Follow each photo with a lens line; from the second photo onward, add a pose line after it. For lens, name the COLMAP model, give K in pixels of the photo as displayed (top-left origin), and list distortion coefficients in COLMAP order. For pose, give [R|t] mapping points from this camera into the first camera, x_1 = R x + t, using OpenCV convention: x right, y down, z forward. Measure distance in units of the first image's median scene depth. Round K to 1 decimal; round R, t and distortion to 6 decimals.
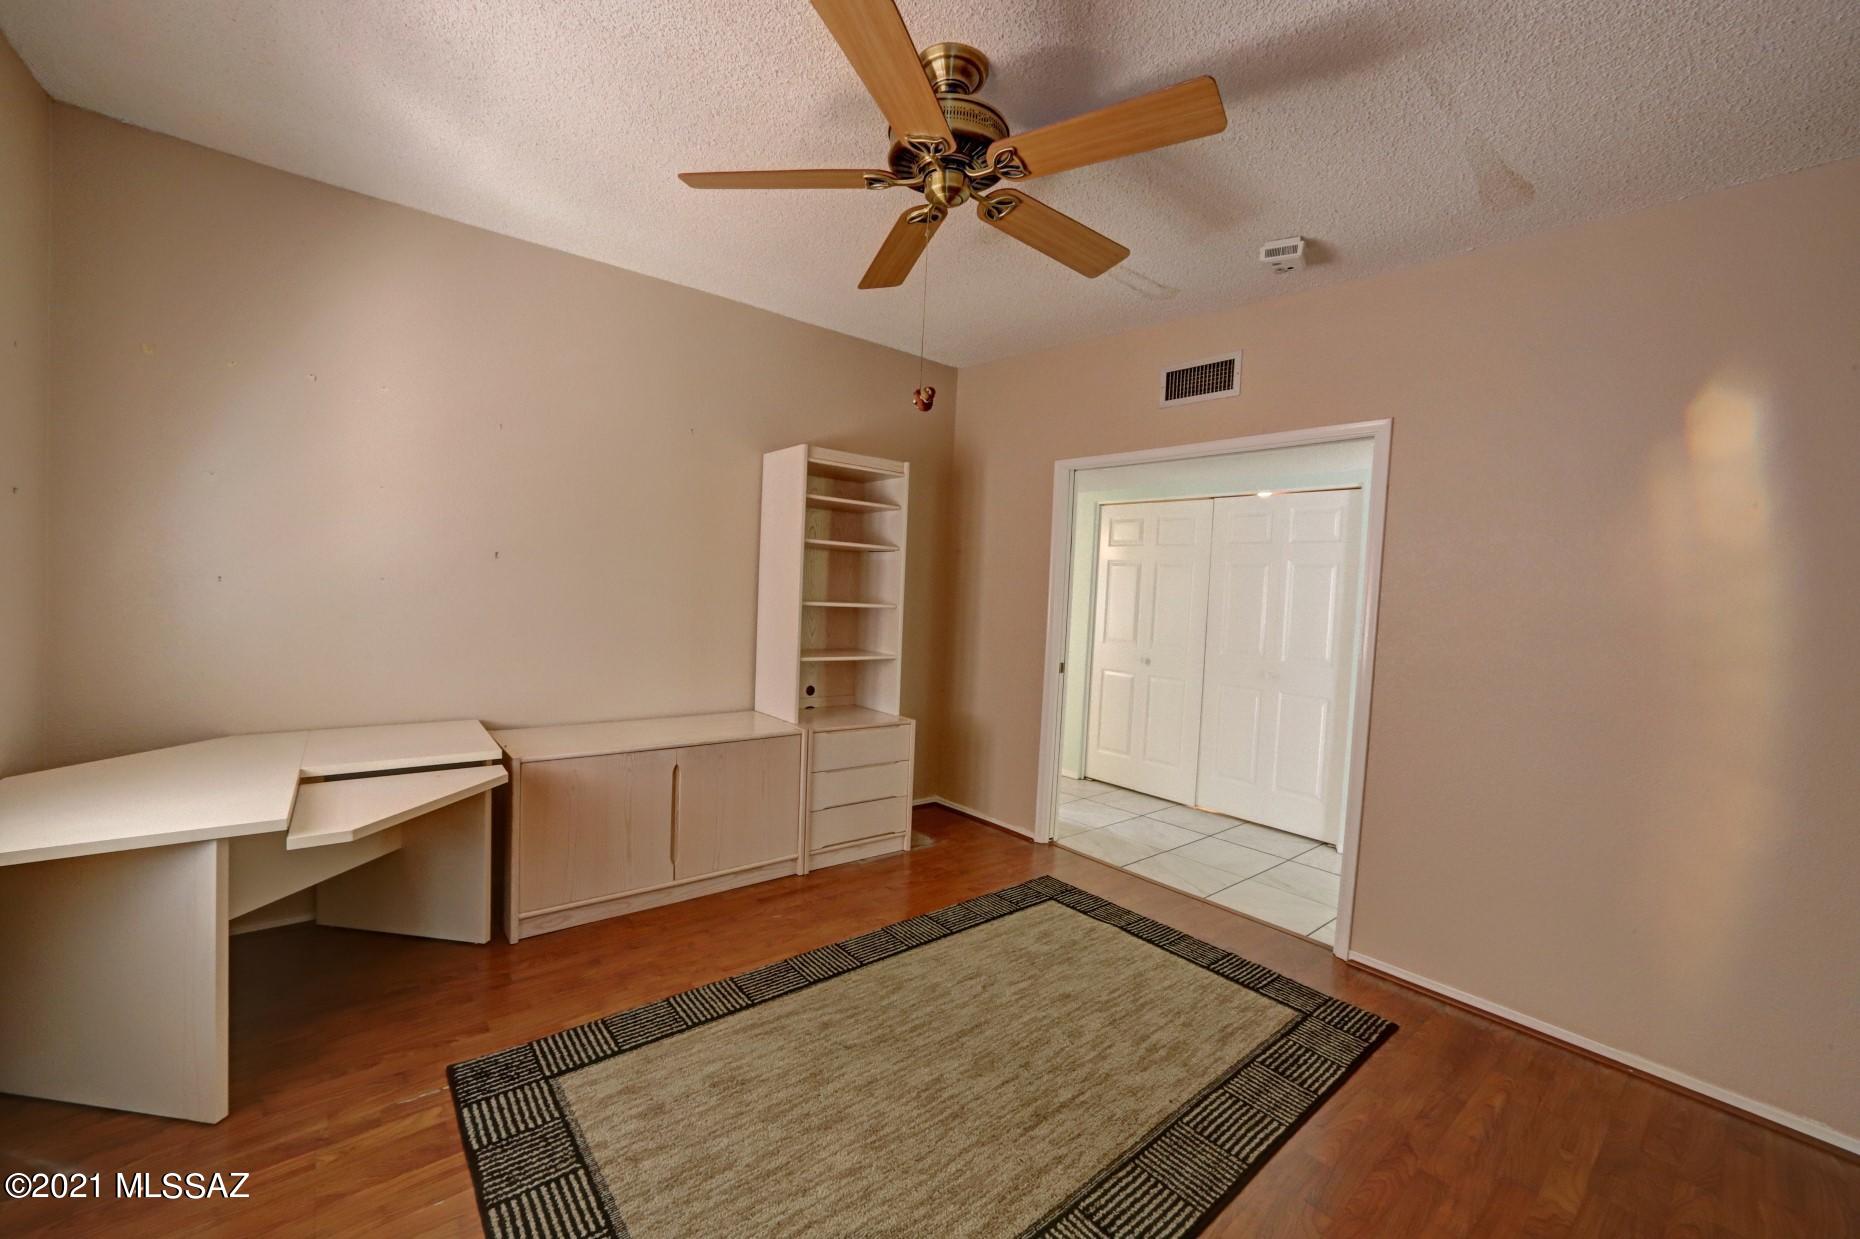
lens RADIAL K [[734.8, 0, 930.3], [0, 734.8, 624.2], [0, 0, 1]] dist [-0.015058, 0.004789]
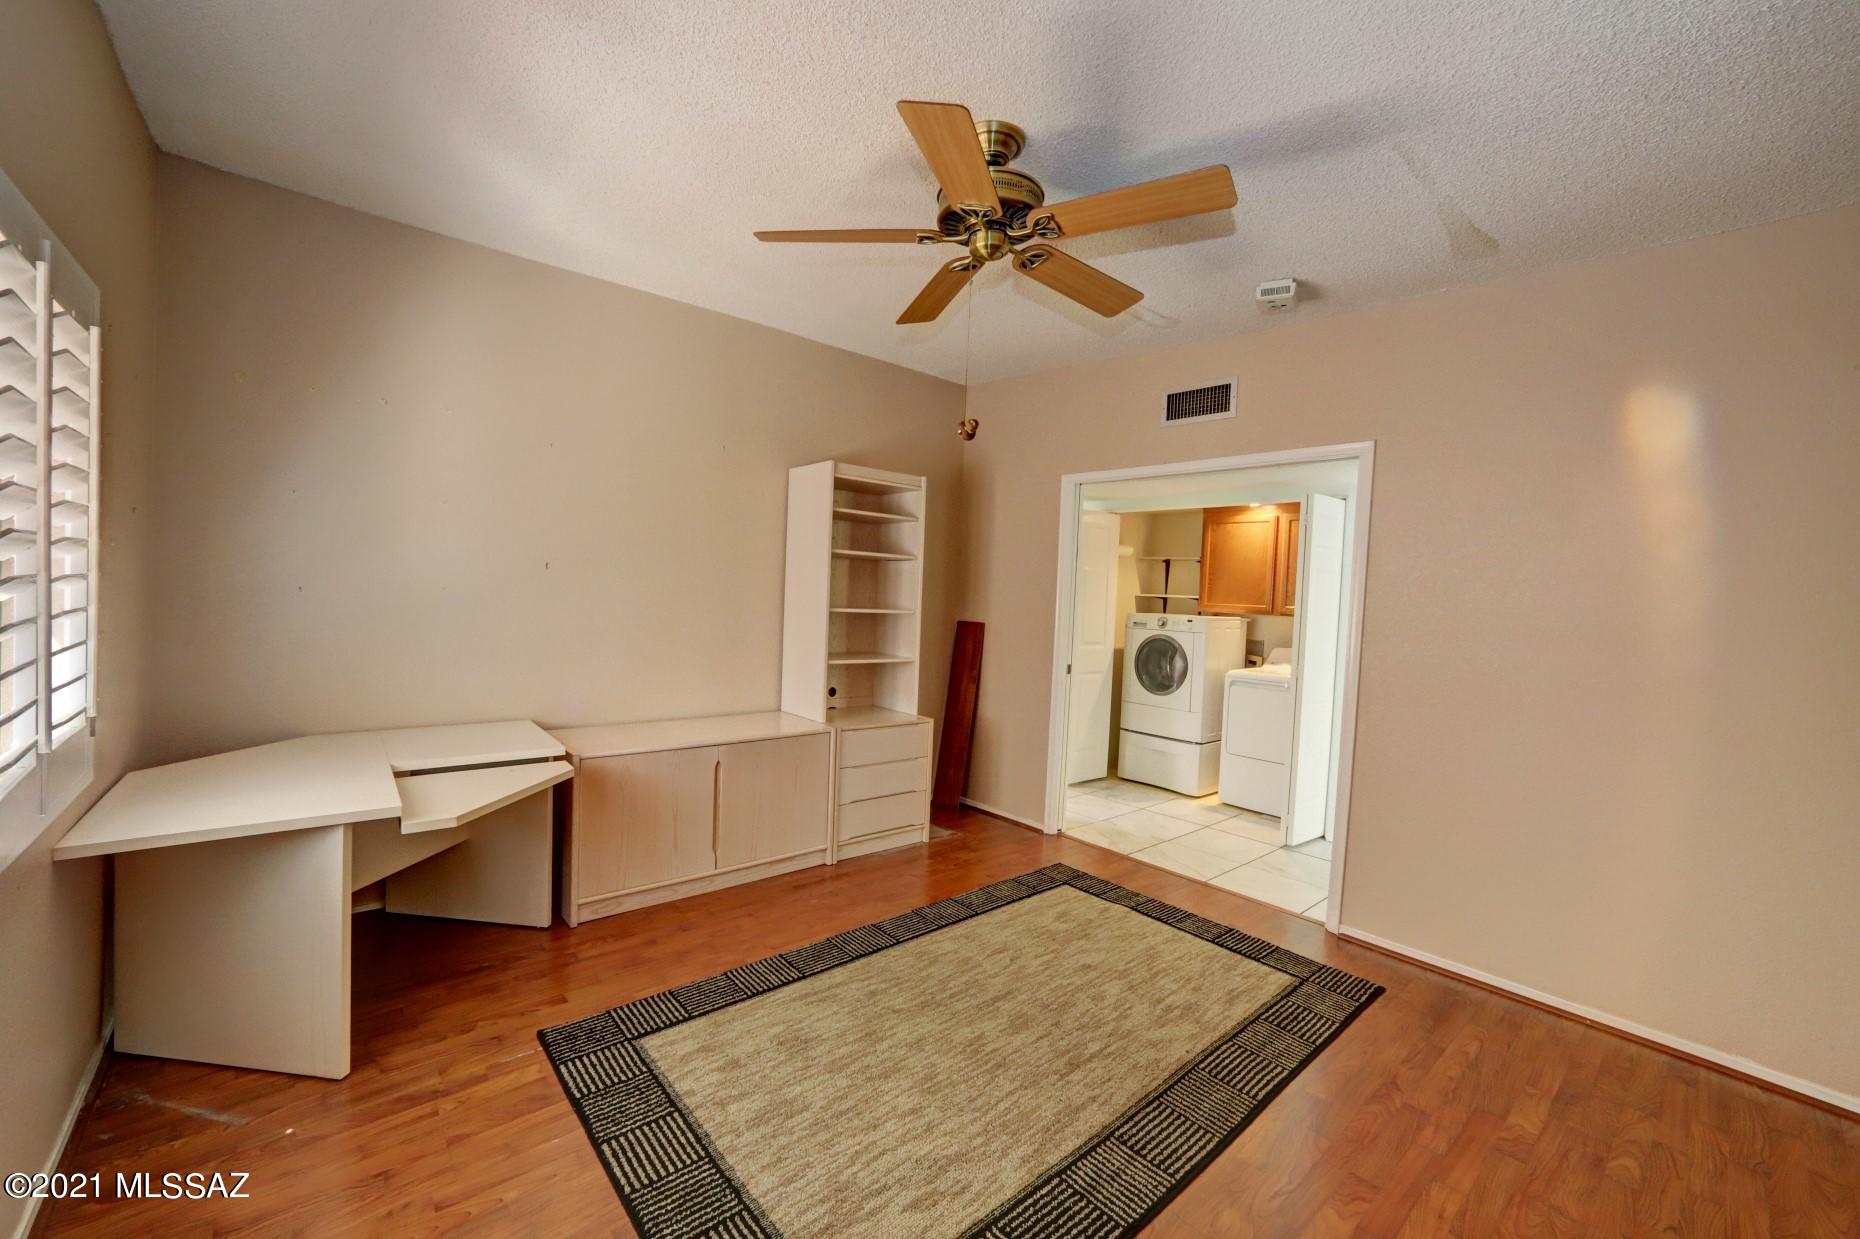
lens RADIAL K [[734.8, 0, 933.3], [0, 734.8, 623.8], [0, 0, 1]] dist [-0.015058, 0.004789]
pose [[0.999737, -0.003518, 0.022675, -0.075380], [0.003653, 0.999976, -0.005943, -0.001400], [-0.022653, 0.006024, 0.999725, -0.107774]]
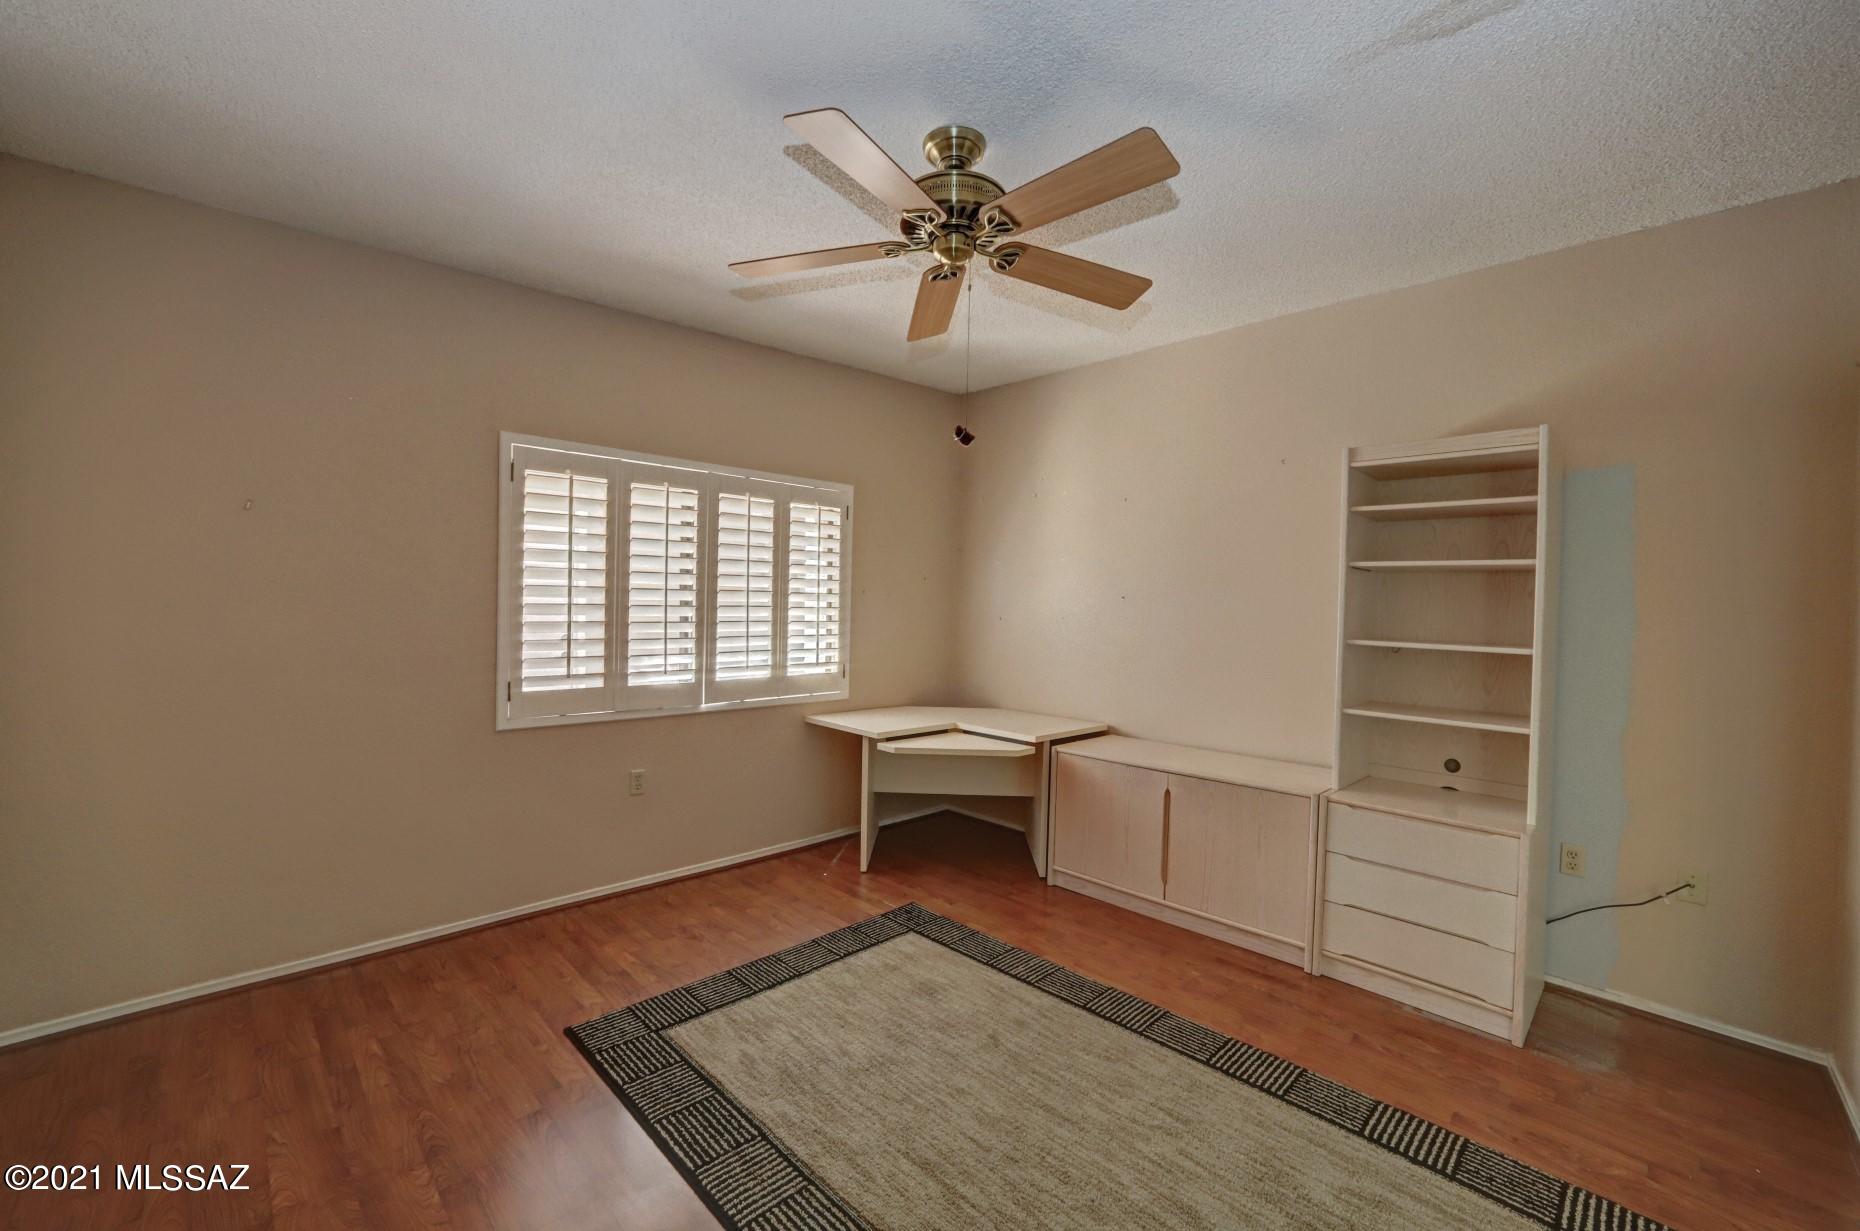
lens RADIAL K [[734.8, 0, 925.1], [0, 734.8, 621.4], [0, 0, 1]] dist [-0.015058, 0.004789]
pose [[0.082763, -0.028613, -0.996158, 0.931474], [-0.061231, 0.997553, -0.033740, 0.007674], [0.994686, 0.063788, 0.080808, 0.740848]]
